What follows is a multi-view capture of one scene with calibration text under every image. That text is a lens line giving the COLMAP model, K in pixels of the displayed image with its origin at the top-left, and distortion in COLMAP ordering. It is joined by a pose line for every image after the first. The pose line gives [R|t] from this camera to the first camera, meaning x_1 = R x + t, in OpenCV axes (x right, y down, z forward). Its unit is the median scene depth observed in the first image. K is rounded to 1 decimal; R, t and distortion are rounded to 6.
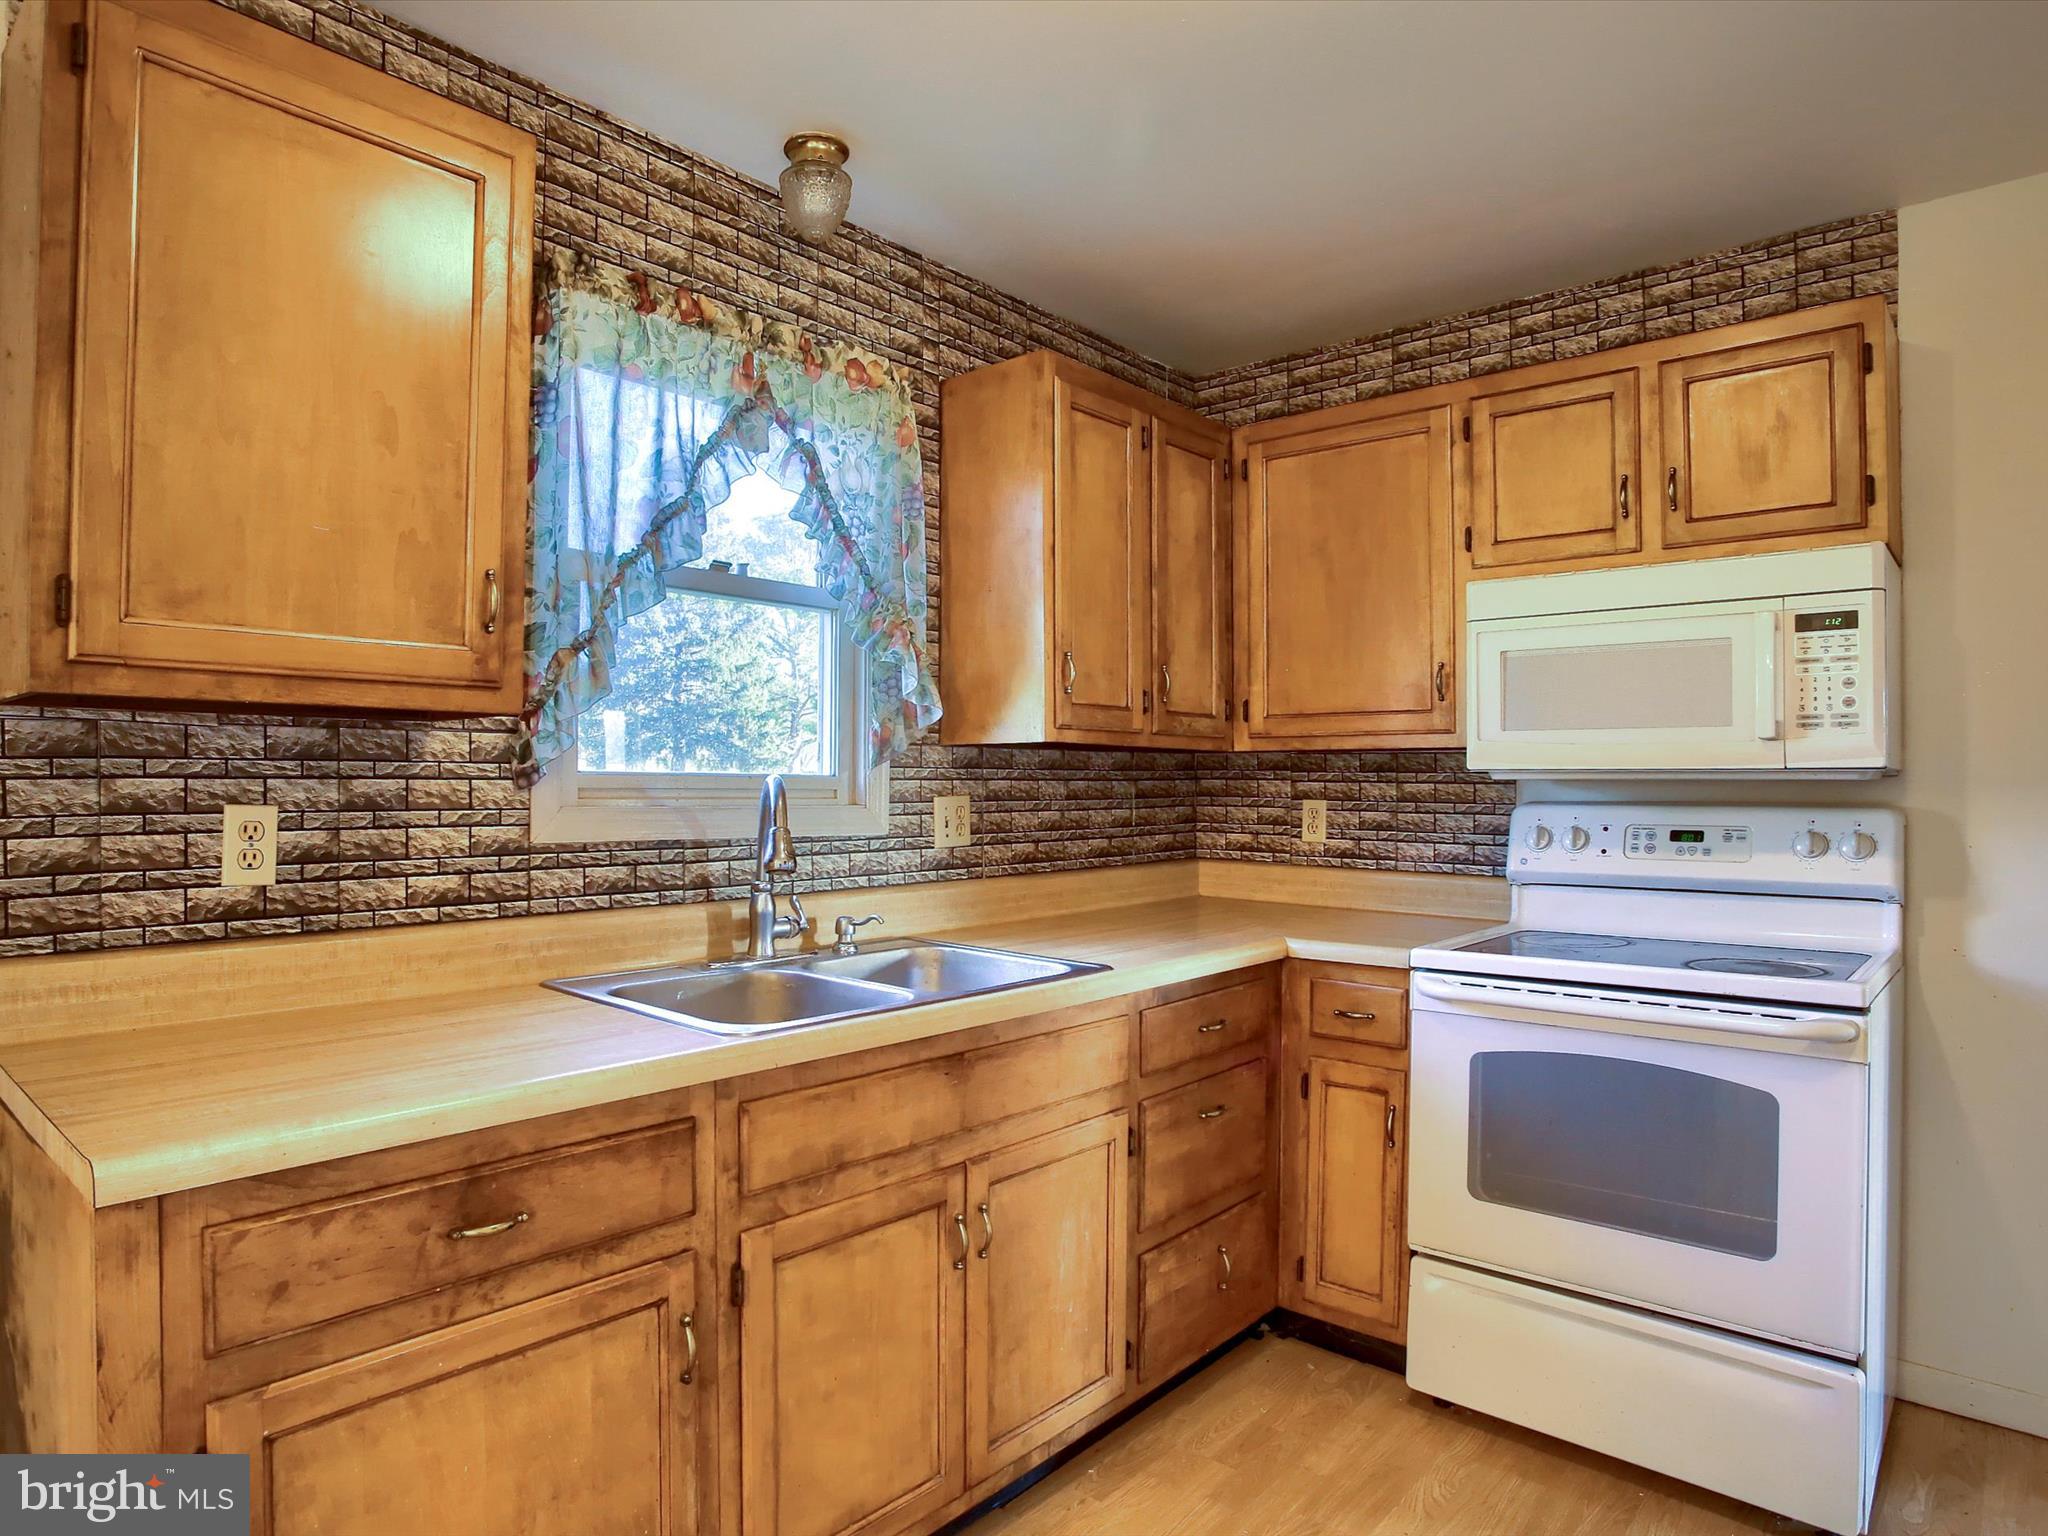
lens RADIAL K [[1219.2, 0, 983.5], [0, 1219.2, 775.7], [0, 0, 1]] dist [-0.092468, 0.047128]
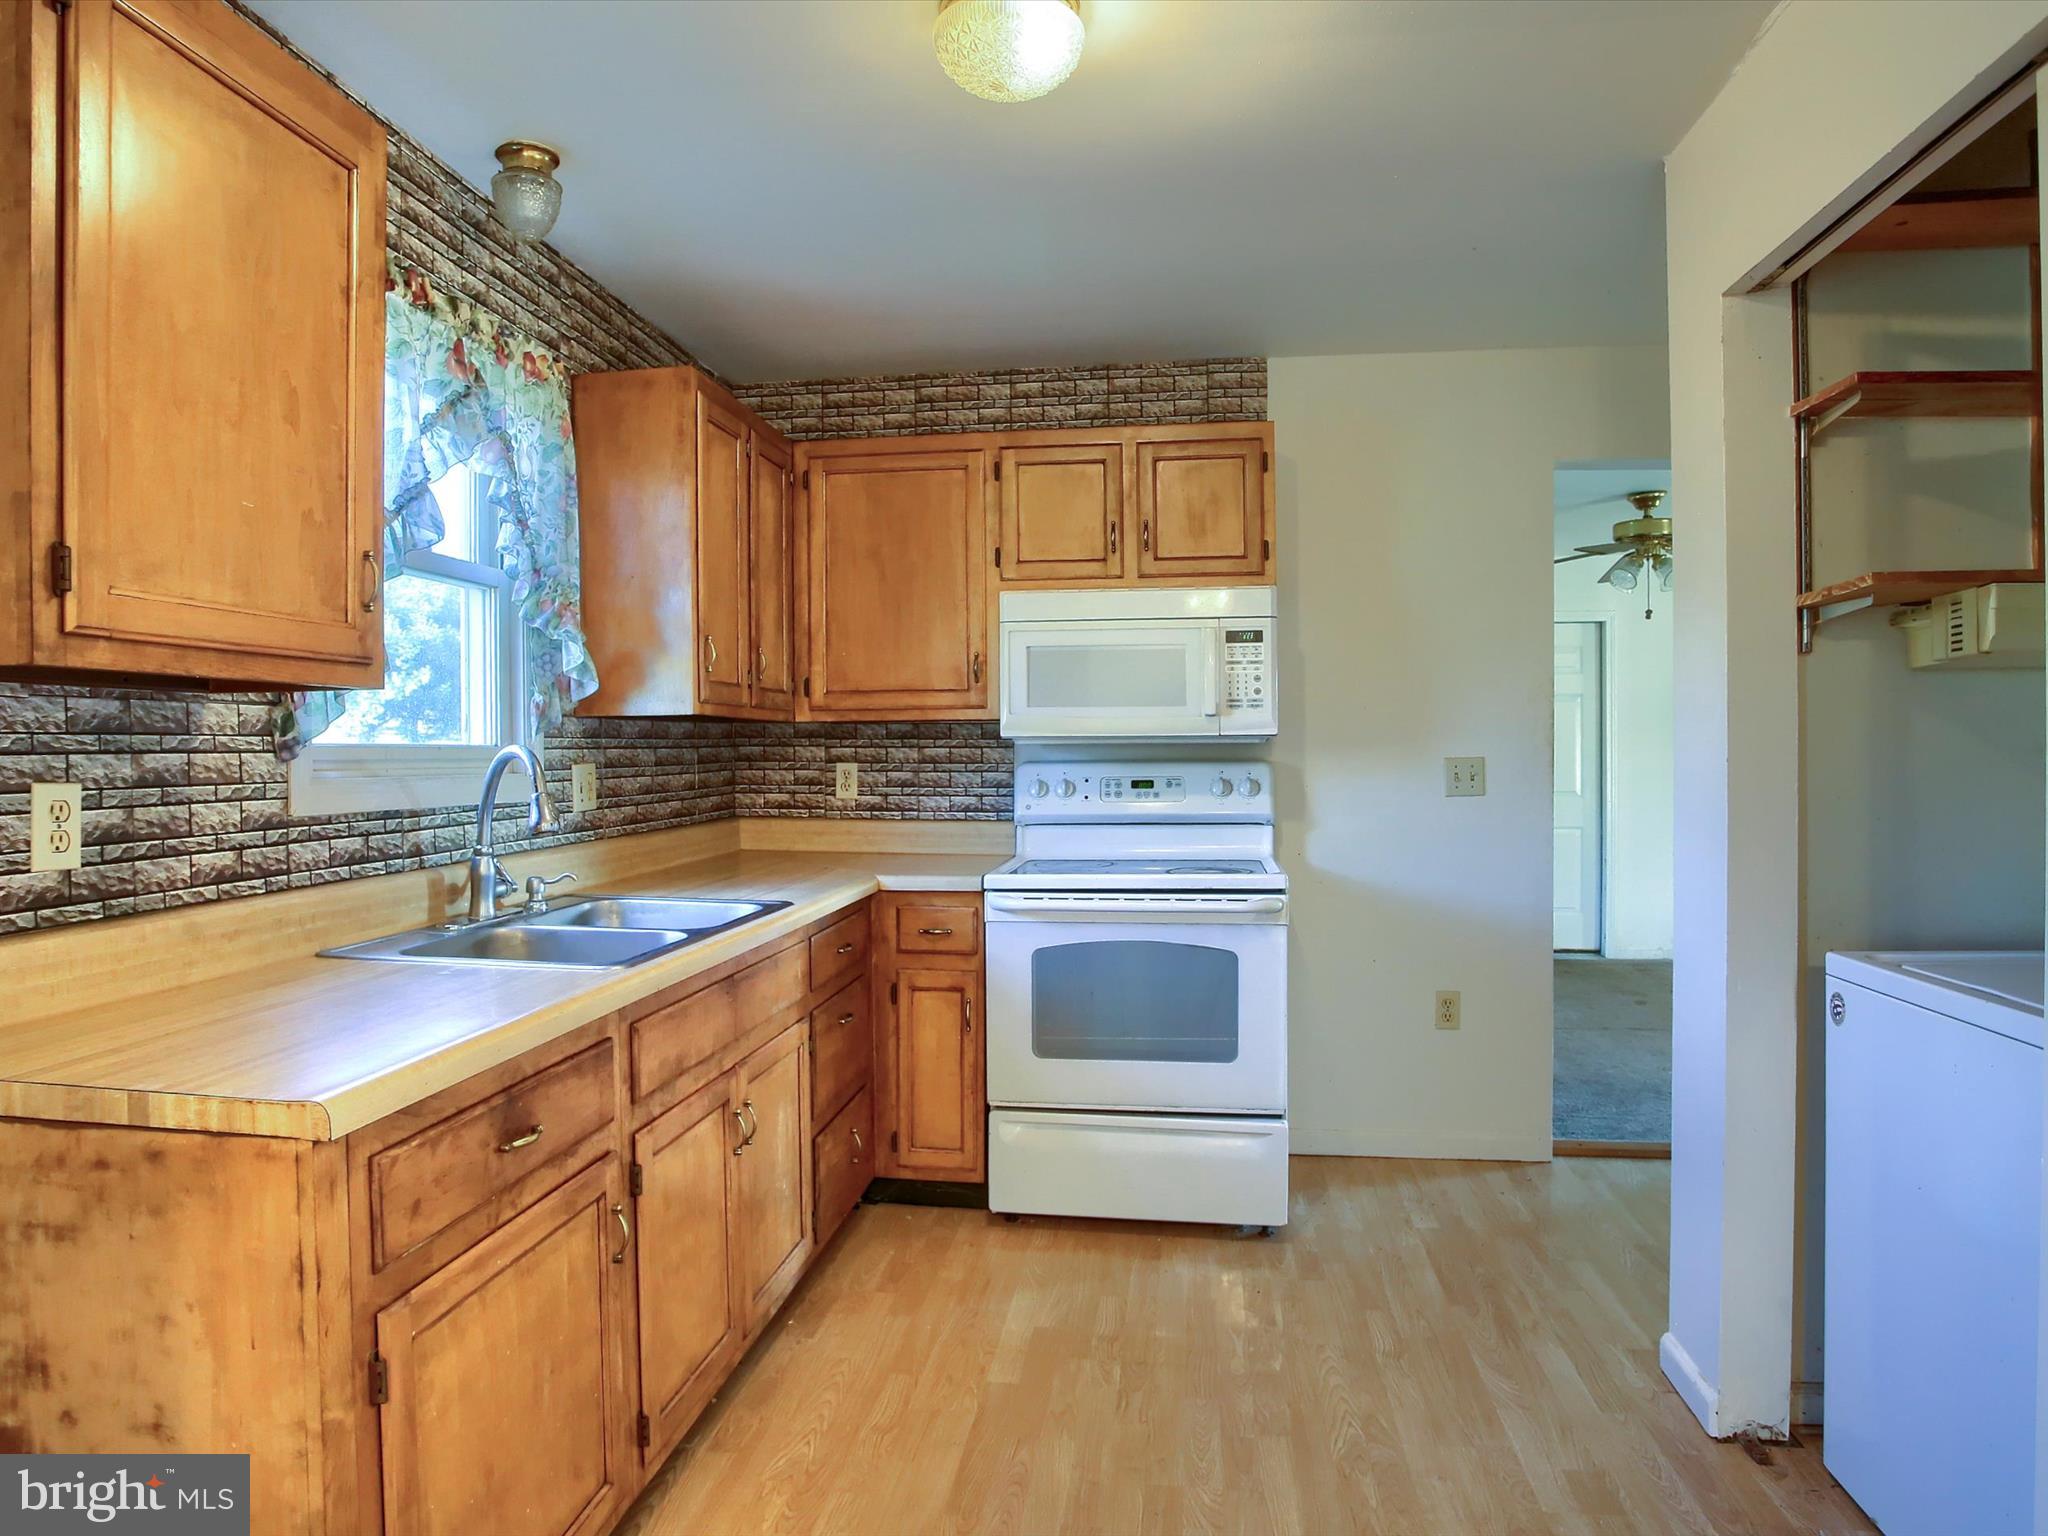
lens RADIAL K [[1245.1, 0, 996.4], [0, 1245.1, 767.6], [0, 0, 1]] dist [-0.094523, 0.052502]
pose [[0.836818, -0.017692, 0.547196, -0.380866], [0.006350, 0.999724, 0.022613, -0.002664], [-0.547445, -0.015449, 0.836699, -0.134129]]
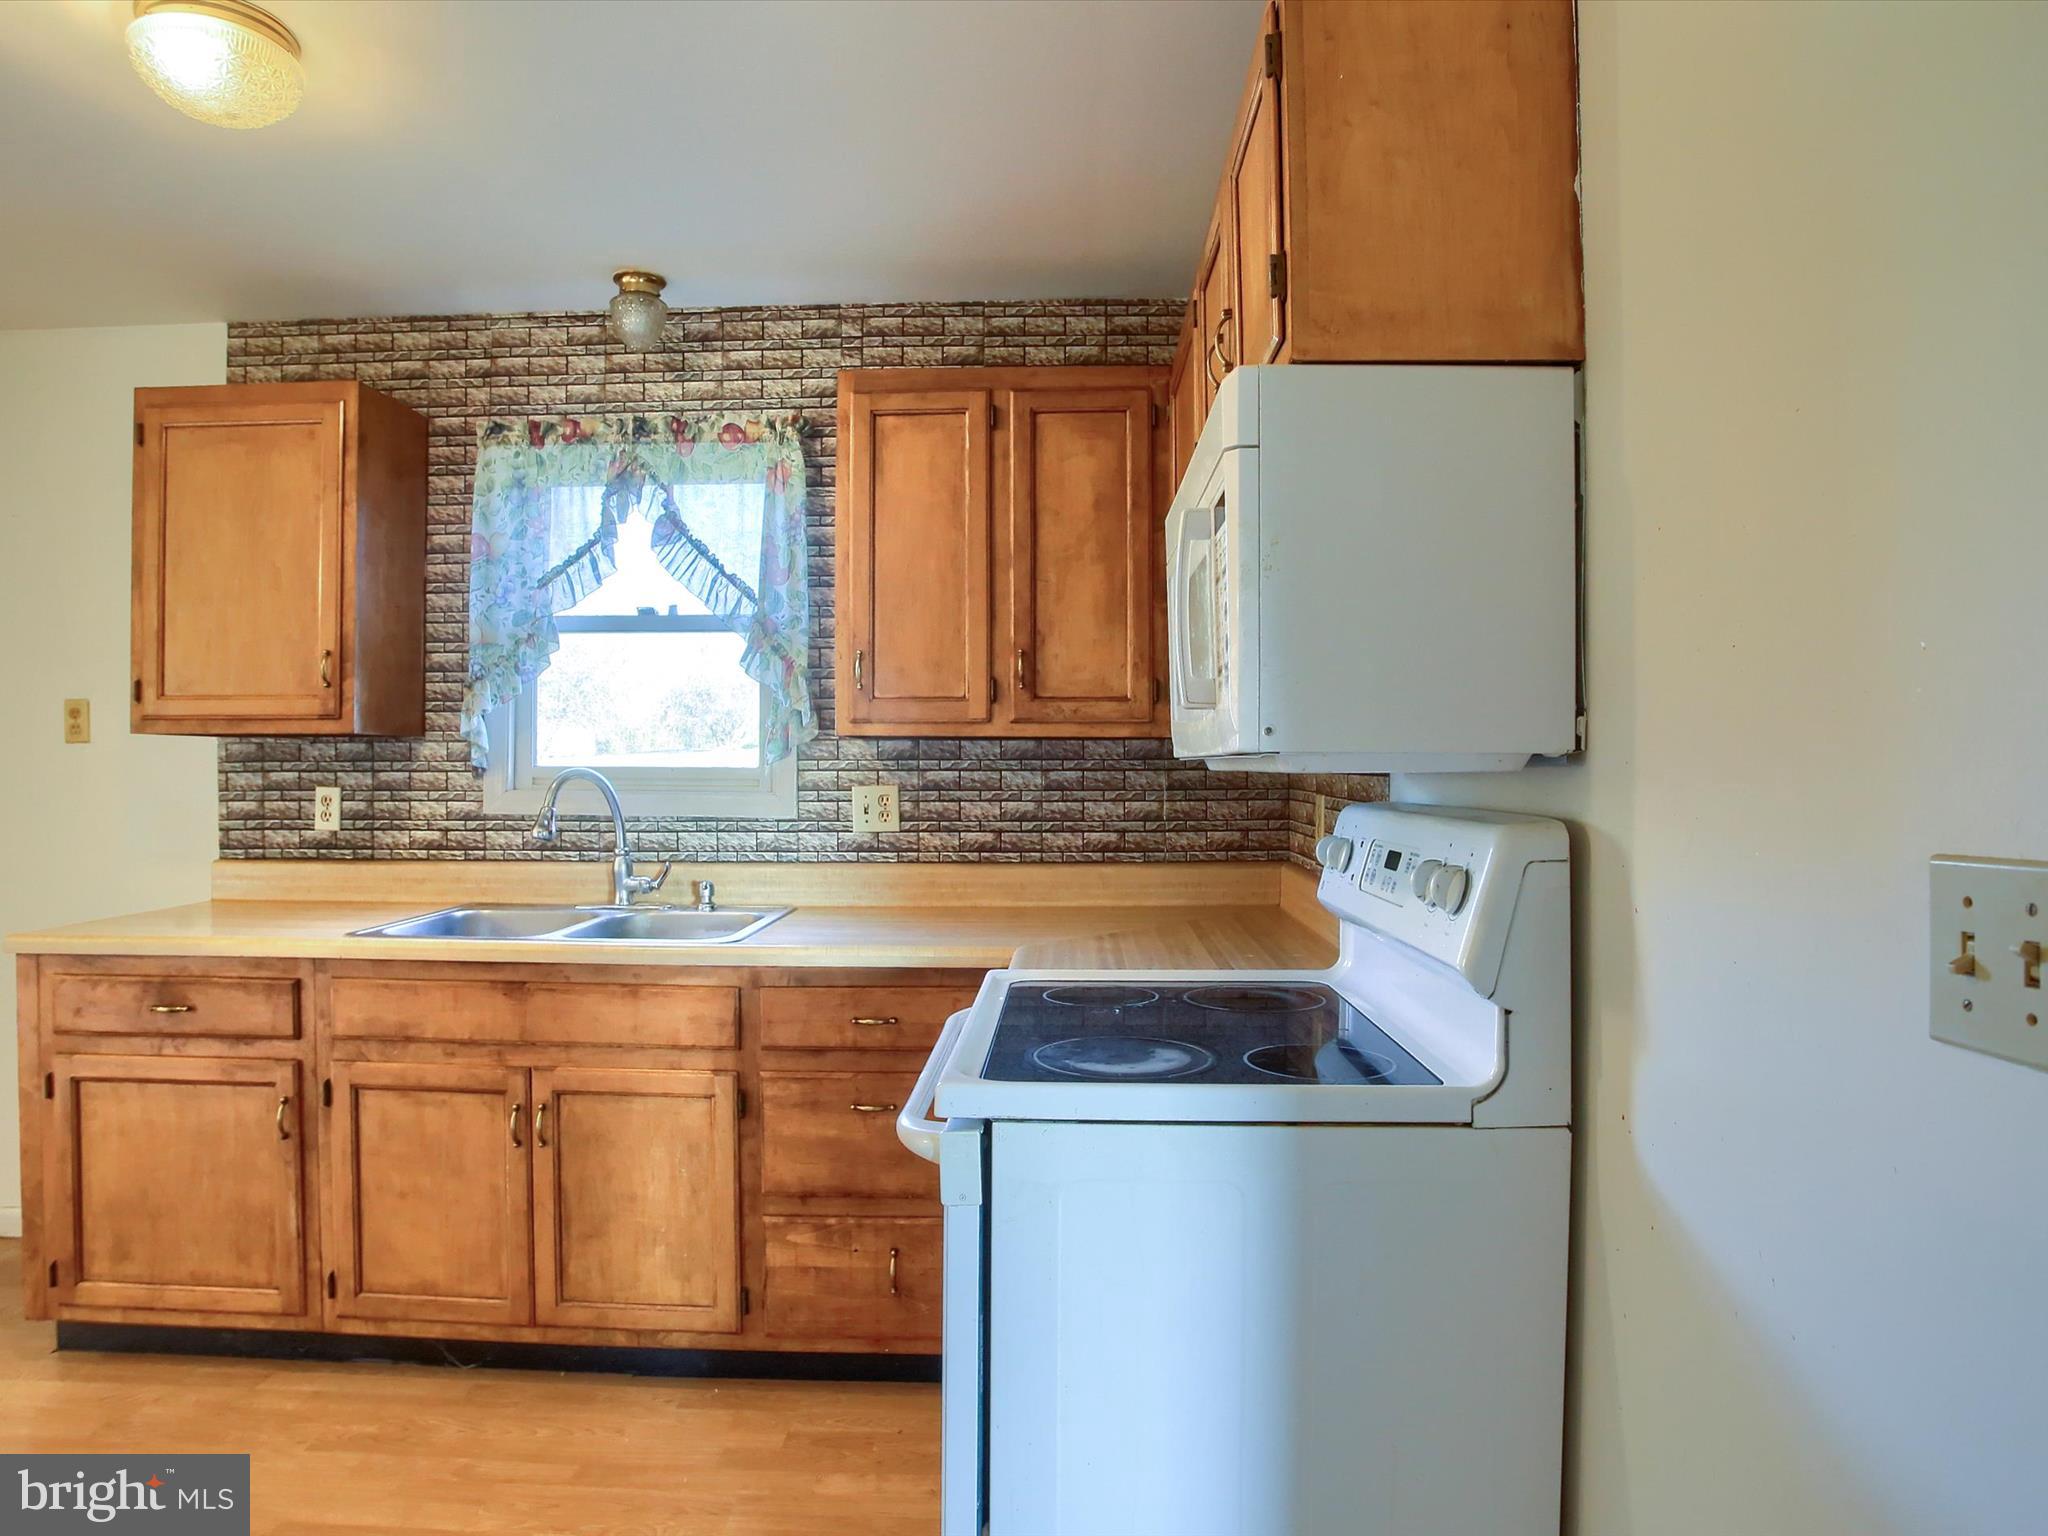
lens RADIAL K [[1182.3, 0, 990.1], [0, 1182.3, 767.2], [0, 0, 1]] dist [-0.085297, 0.041788]
pose [[0.635217, -0.002564, -0.772329, 1.037970], [0.006262, 0.999979, 0.001830, -0.001378], [0.772308, -0.005999, 0.635220, 0.485337]]
